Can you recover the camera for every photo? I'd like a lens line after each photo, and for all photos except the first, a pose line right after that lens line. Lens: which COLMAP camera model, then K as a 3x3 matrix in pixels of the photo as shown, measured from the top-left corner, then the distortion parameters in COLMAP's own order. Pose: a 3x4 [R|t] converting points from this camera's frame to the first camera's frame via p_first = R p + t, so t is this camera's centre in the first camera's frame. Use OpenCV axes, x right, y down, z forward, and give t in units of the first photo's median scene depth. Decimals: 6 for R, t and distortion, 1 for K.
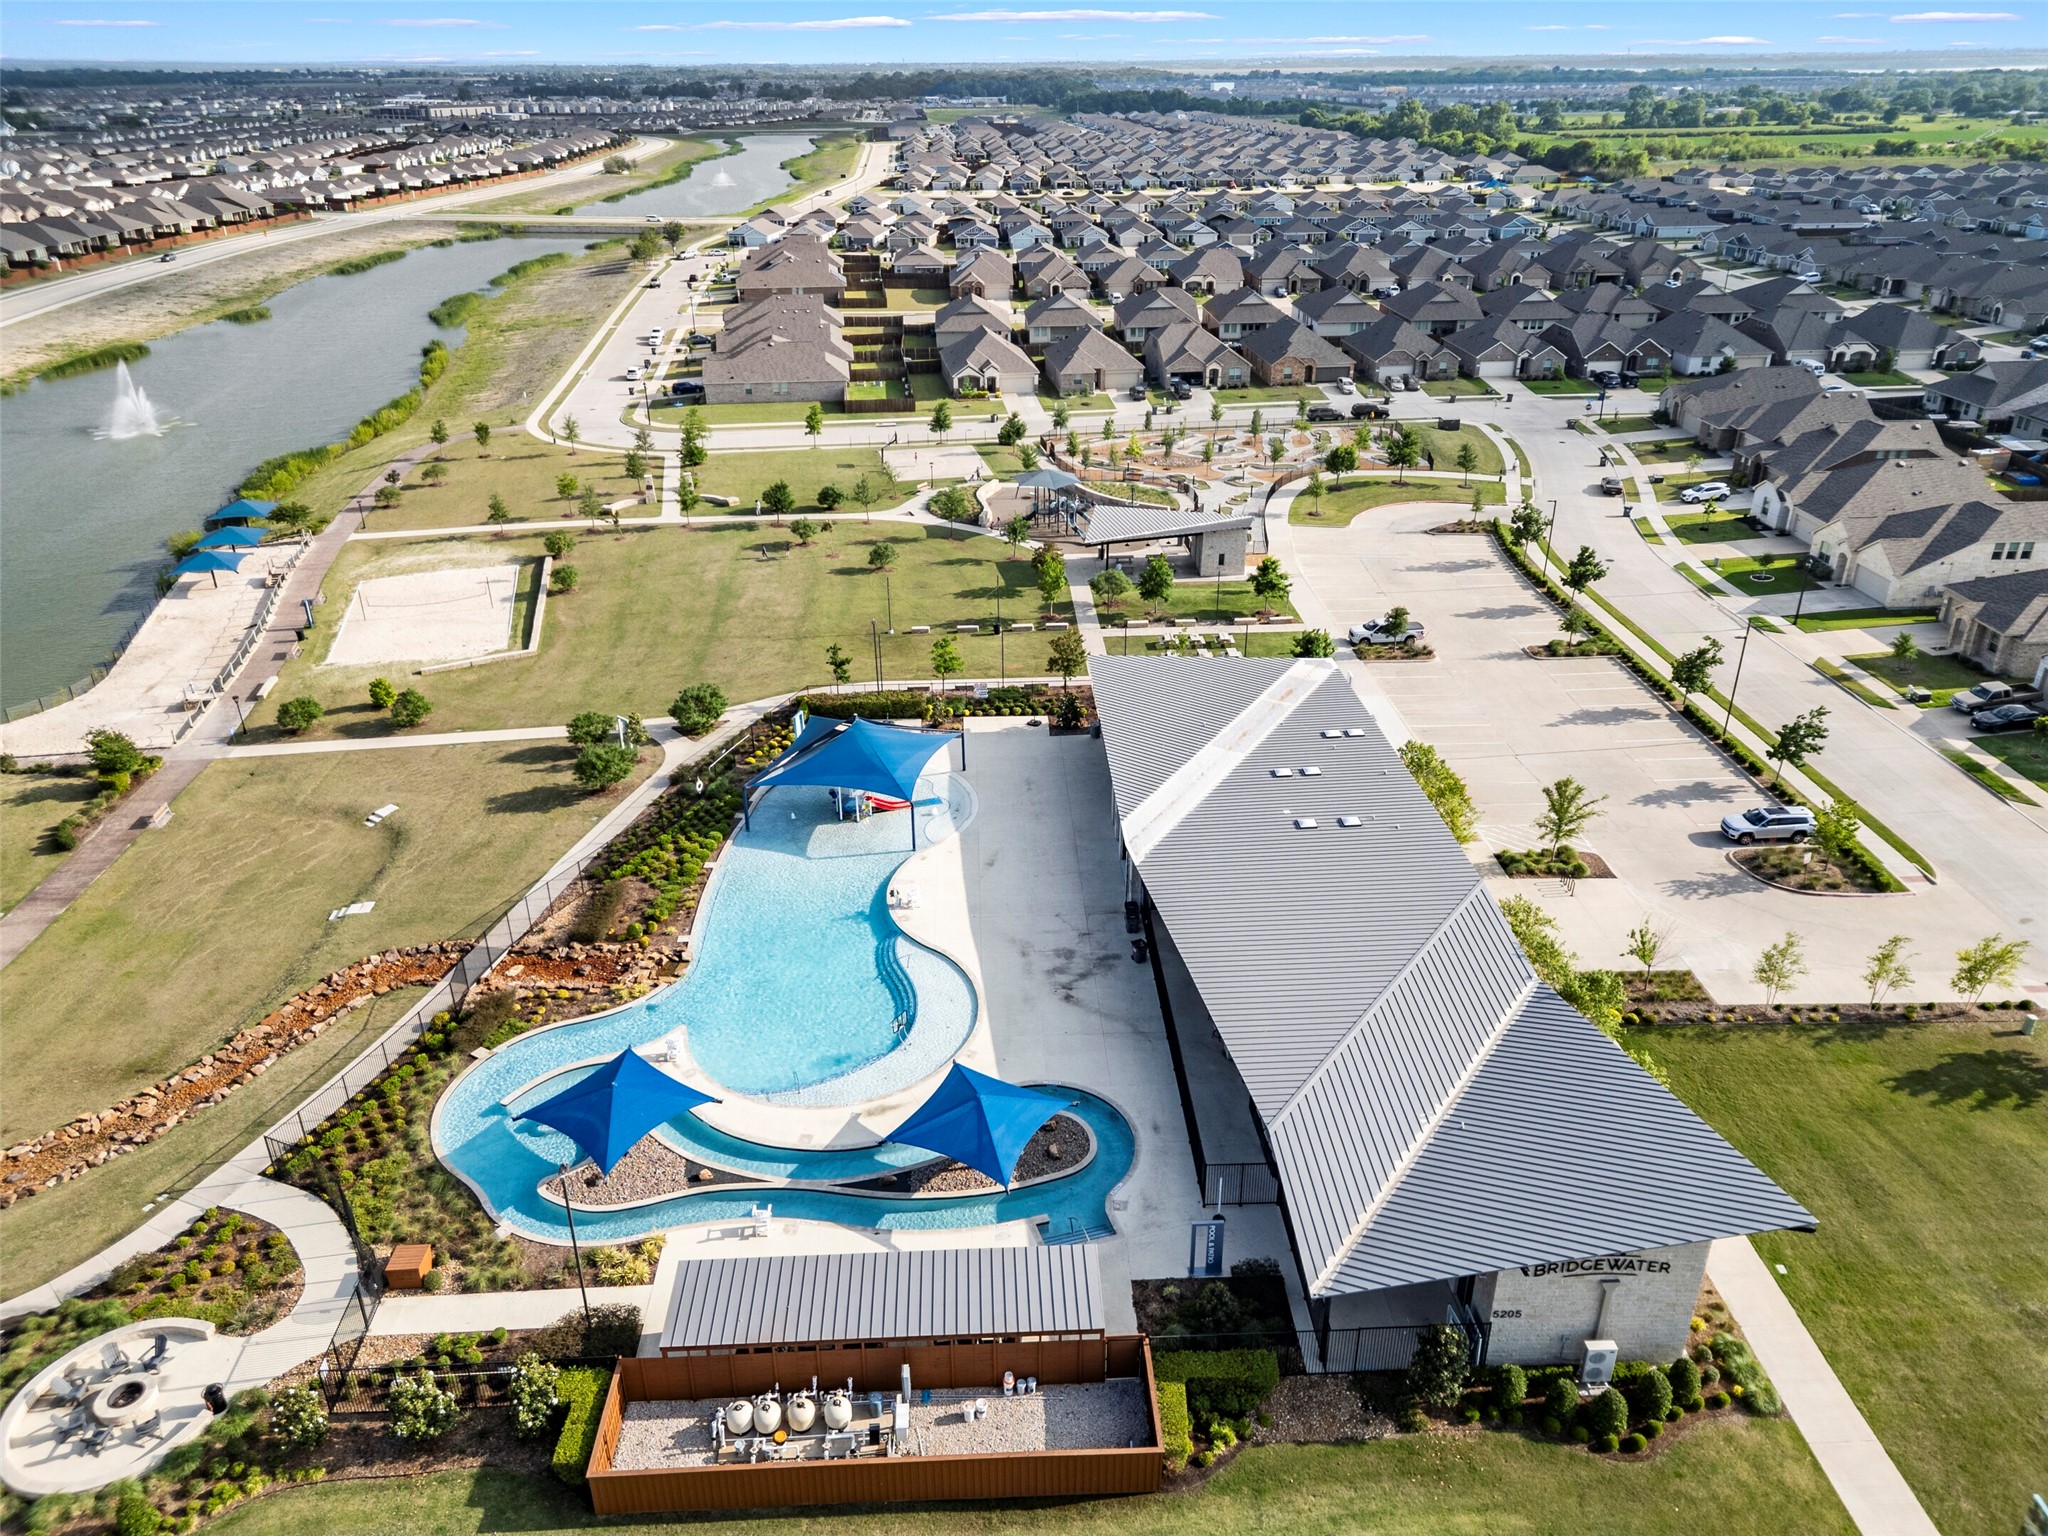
lens RADIAL K [[1409.6, 0, 1024.0], [0, 1409.6, 768.0], [0, 0, 1]] dist [0.085012, -0.088854]
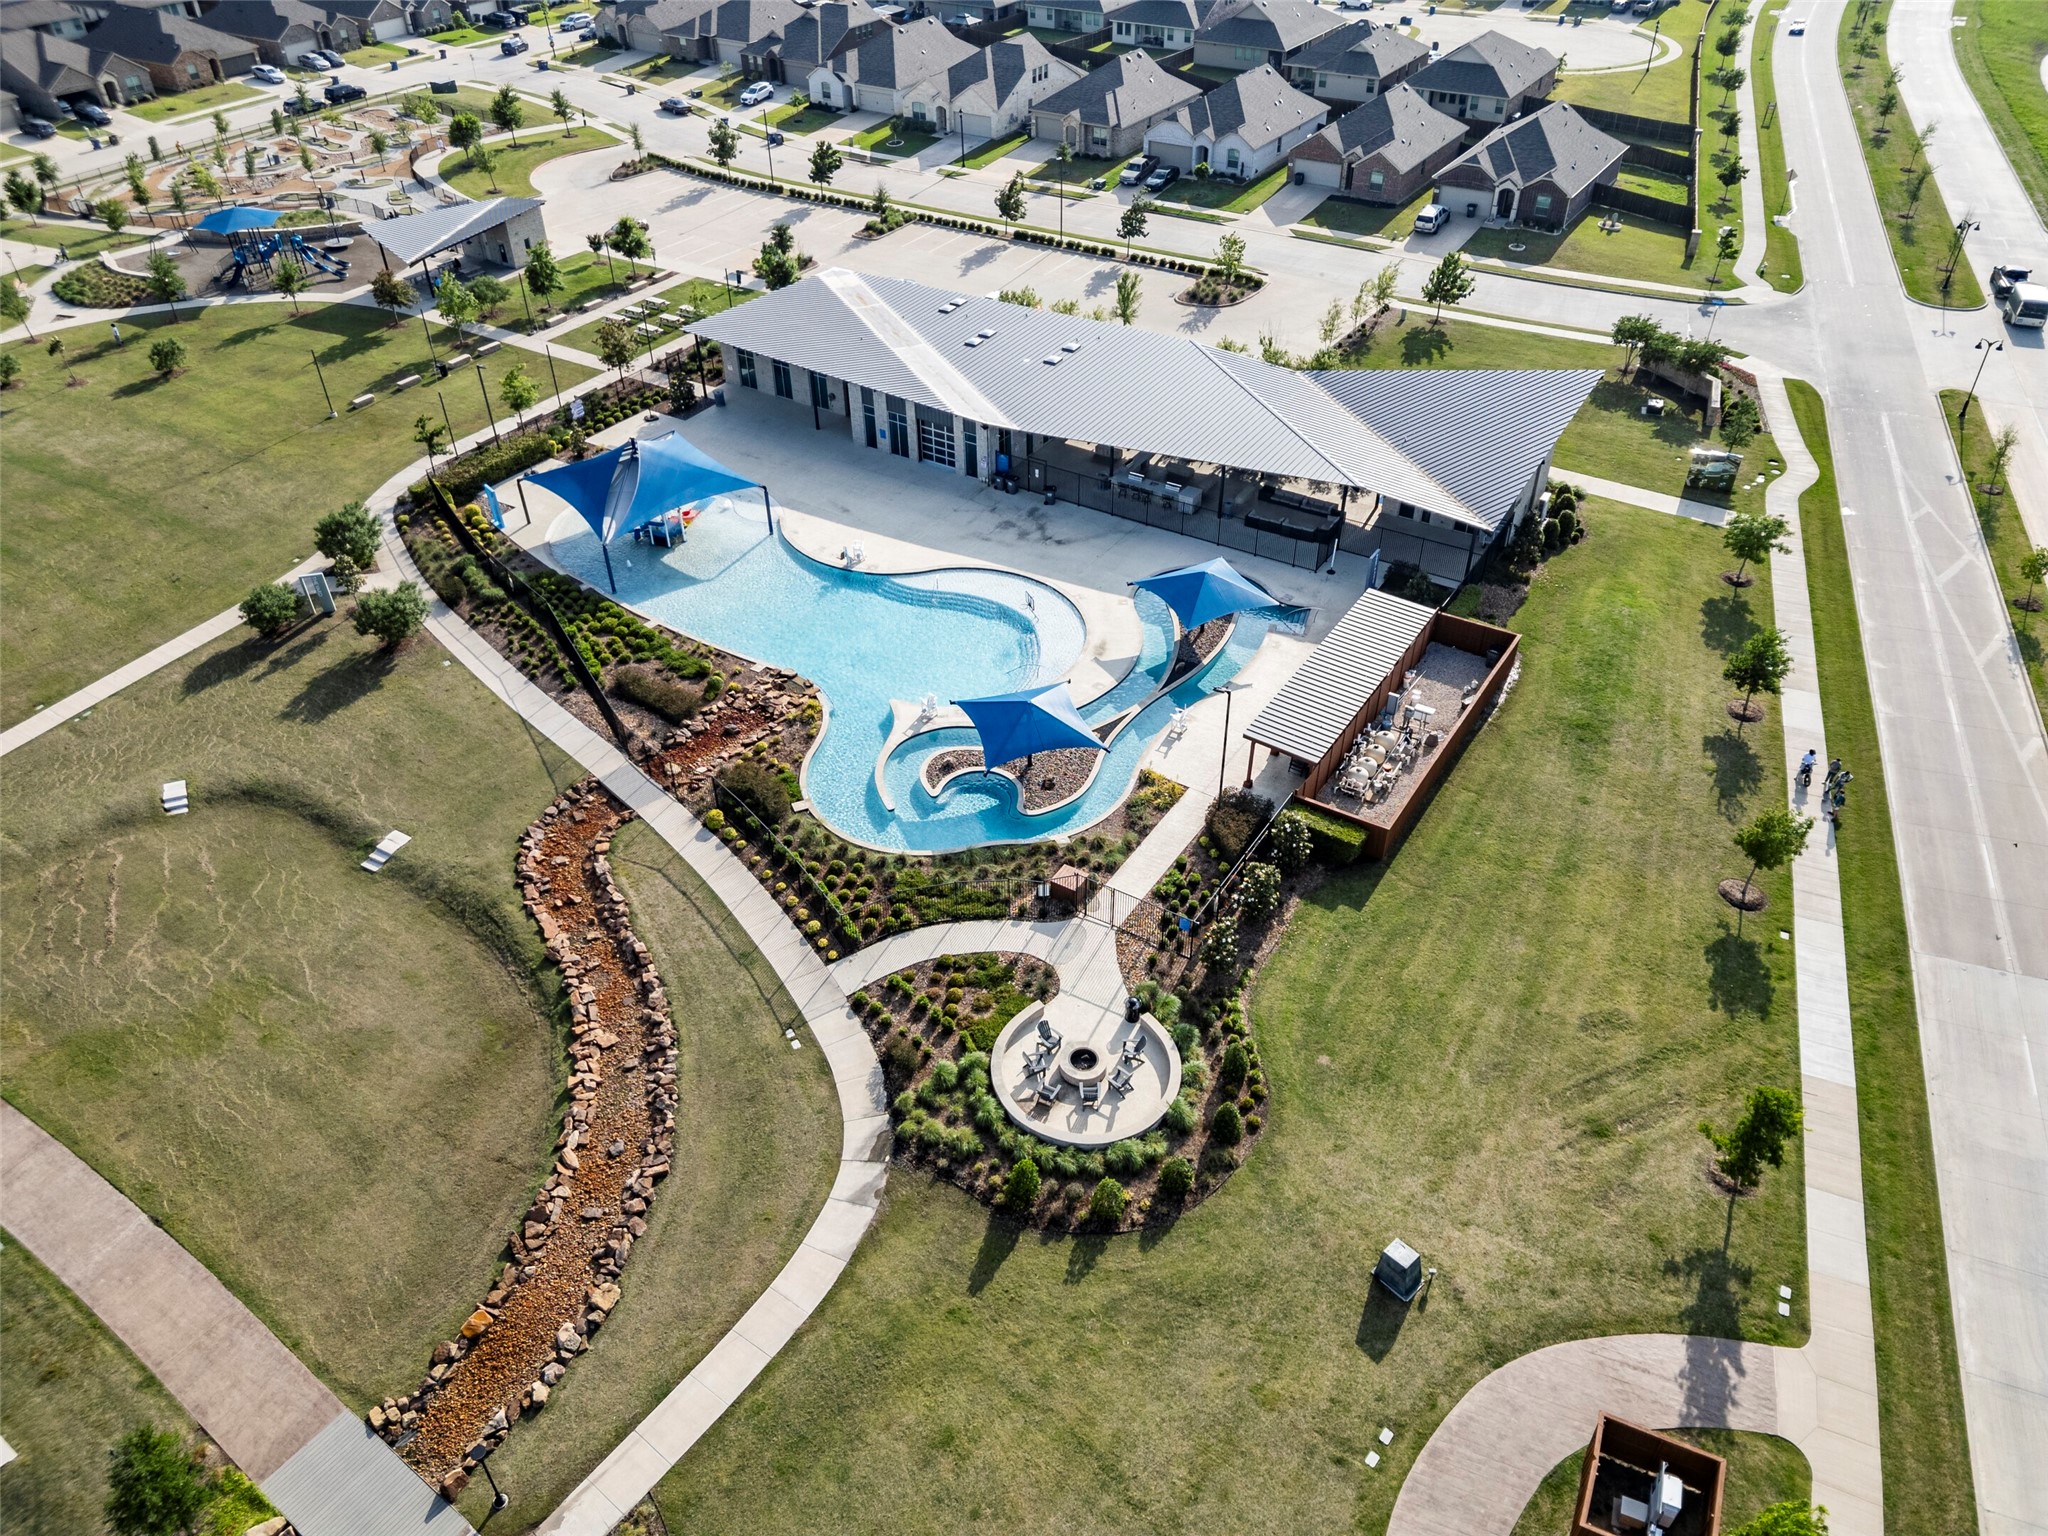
lens RADIAL K [[1409.6, 0, 1024.0], [0, 1409.6, 768.0], [0, 0, 1]] dist [0.085012, -0.088854]
pose [[0.570880, -0.504052, 0.648096, -0.580267], [0.369065, 0.862664, 0.345836, -0.065463], [-0.733408, 0.041758, 0.678505, 0.141224]]
